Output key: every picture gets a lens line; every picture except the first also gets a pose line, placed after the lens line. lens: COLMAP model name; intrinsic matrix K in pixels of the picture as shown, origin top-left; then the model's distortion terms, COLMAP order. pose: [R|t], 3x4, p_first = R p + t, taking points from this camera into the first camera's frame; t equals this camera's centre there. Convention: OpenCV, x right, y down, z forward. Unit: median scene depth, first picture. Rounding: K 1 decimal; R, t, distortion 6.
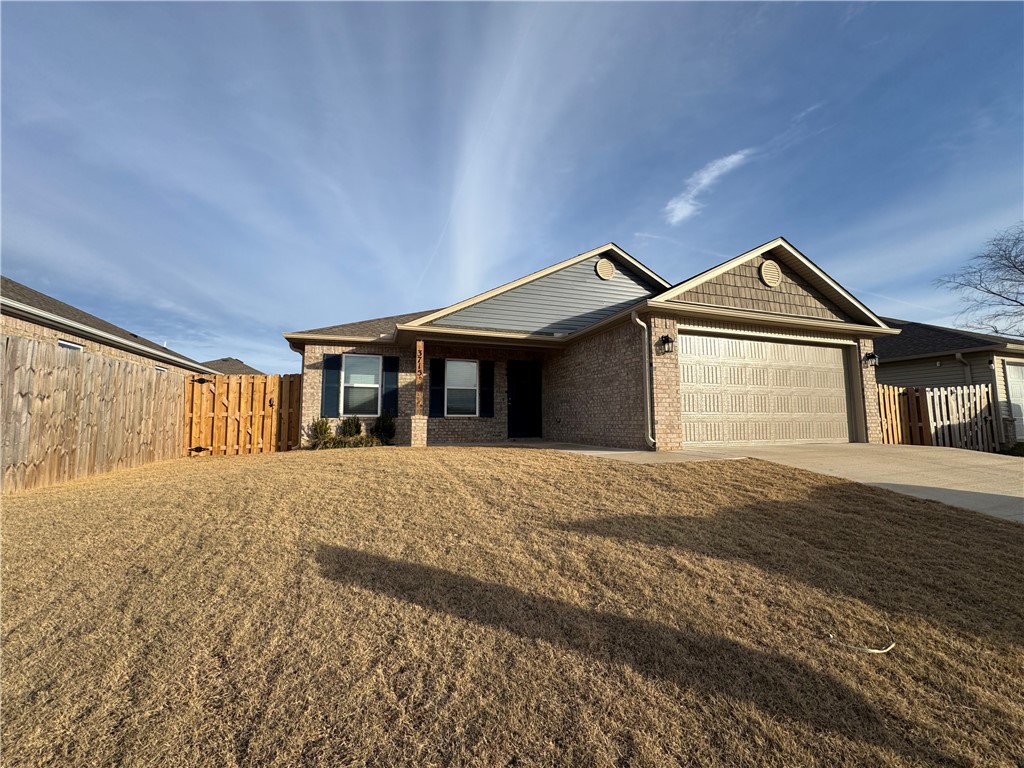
lens RADIAL K [[410.9, 0, 514.8], [0, 410.9, 382.2], [0, 0, 1]] dist [-0.001428, 0.000099]
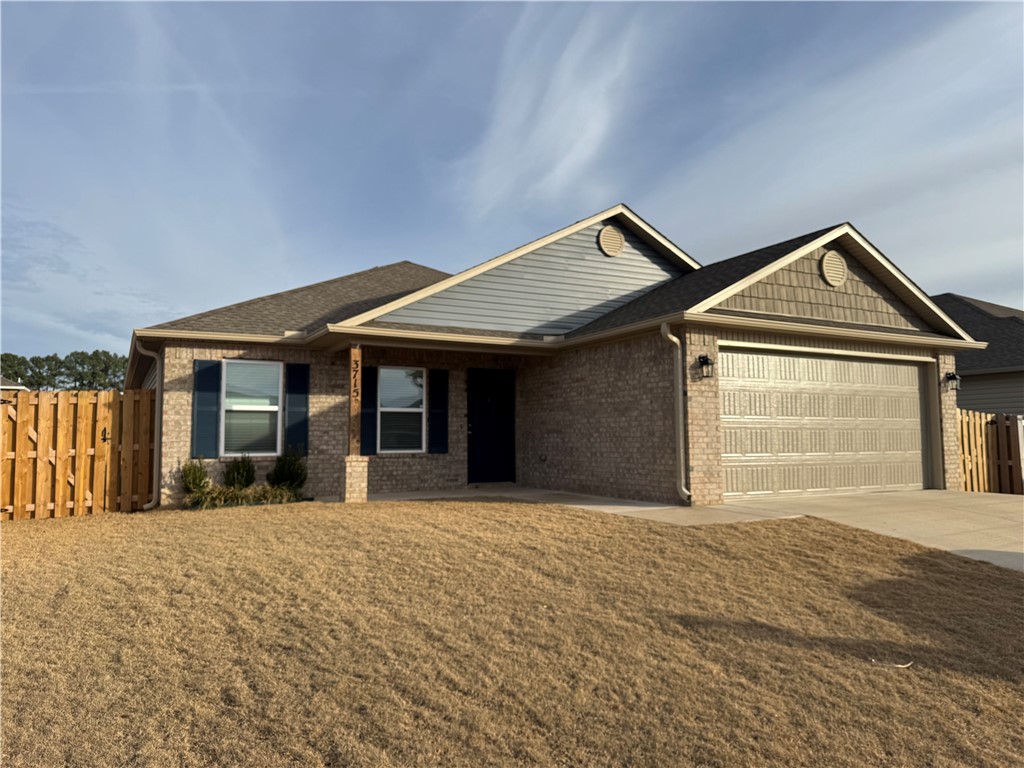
lens RADIAL K [[721.5, 0, 511.5], [0, 721.5, 380.5], [0, 0, 1]] dist [0.085163, -0.130417]
pose [[0.988834, 0.010816, 0.148627, -0.160015], [-0.013194, 0.999800, 0.015024, -0.068916], [-0.148435, -0.016817, 0.988779, -0.243958]]
